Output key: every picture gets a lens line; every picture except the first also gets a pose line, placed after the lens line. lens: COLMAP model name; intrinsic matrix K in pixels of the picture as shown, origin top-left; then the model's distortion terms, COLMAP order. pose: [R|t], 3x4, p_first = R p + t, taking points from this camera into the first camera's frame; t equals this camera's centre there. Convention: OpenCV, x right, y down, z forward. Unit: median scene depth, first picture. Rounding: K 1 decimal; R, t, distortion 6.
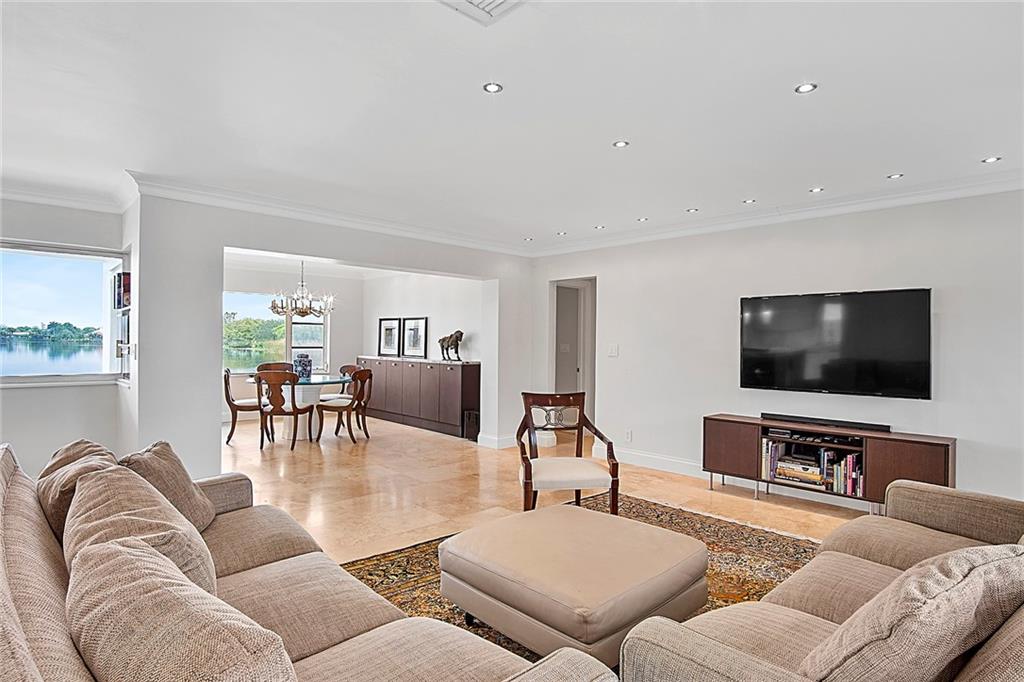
lens RADIAL K [[553.6, 0, 504.6], [0, 553.6, 342.6], [0, 0, 1]] dist [-0.027265, -0.000967]
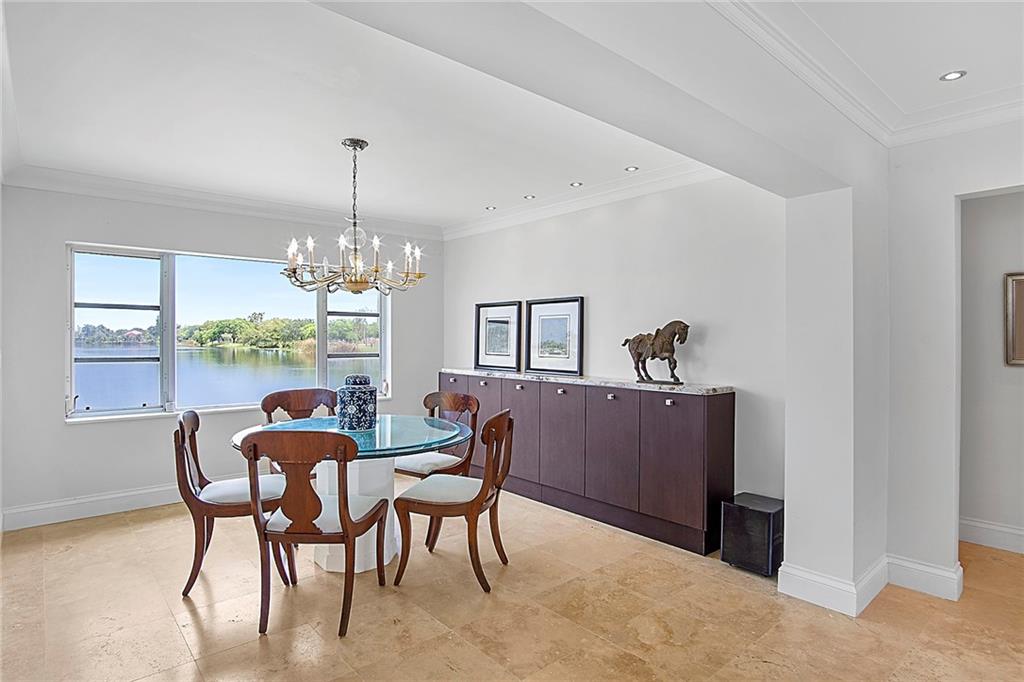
lens RADIAL K [[553.6, 0, 504.3], [0, 553.6, 336.2], [0, 0, 1]] dist [-0.027265, -0.000967]
pose [[0.999004, -0.011221, -0.043180, -0.207410], [0.010924, 0.999915, -0.007118, -0.006747], [0.043256, 0.006639, 0.999042, 0.508204]]
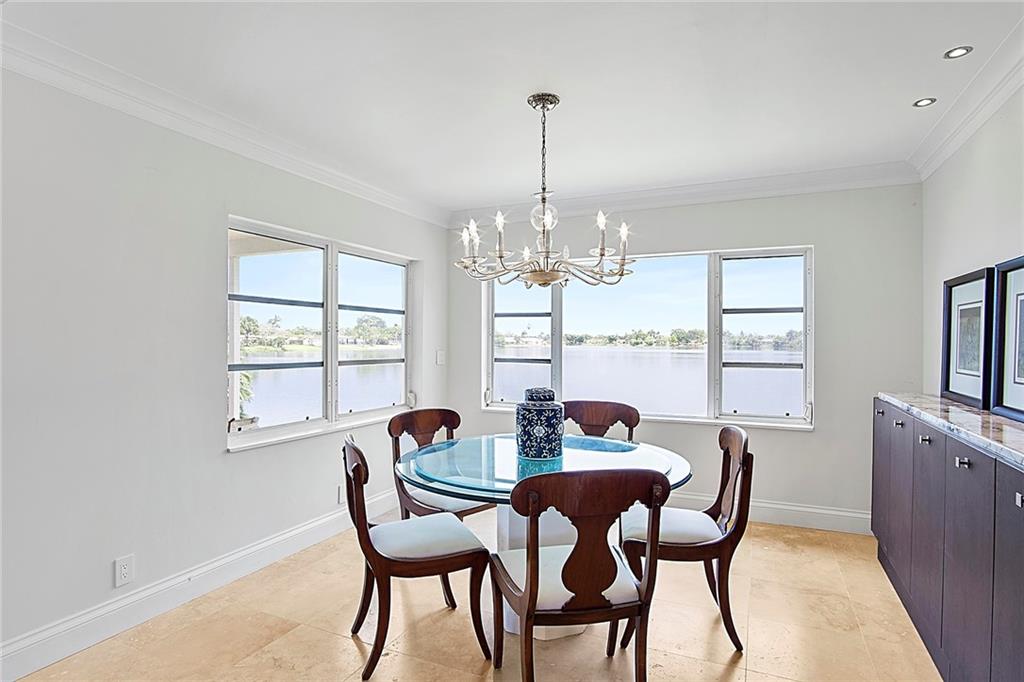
lens RADIAL K [[553.6, 0, 509.2], [0, 553.6, 347.1], [0, 0, 1]] dist [-0.027265, -0.000967]
pose [[0.370295, -0.003754, -0.928907, -0.032444], [0.001112, 0.999993, -0.003598, -0.005316], [0.928914, 0.000299, 0.370296, 0.778259]]
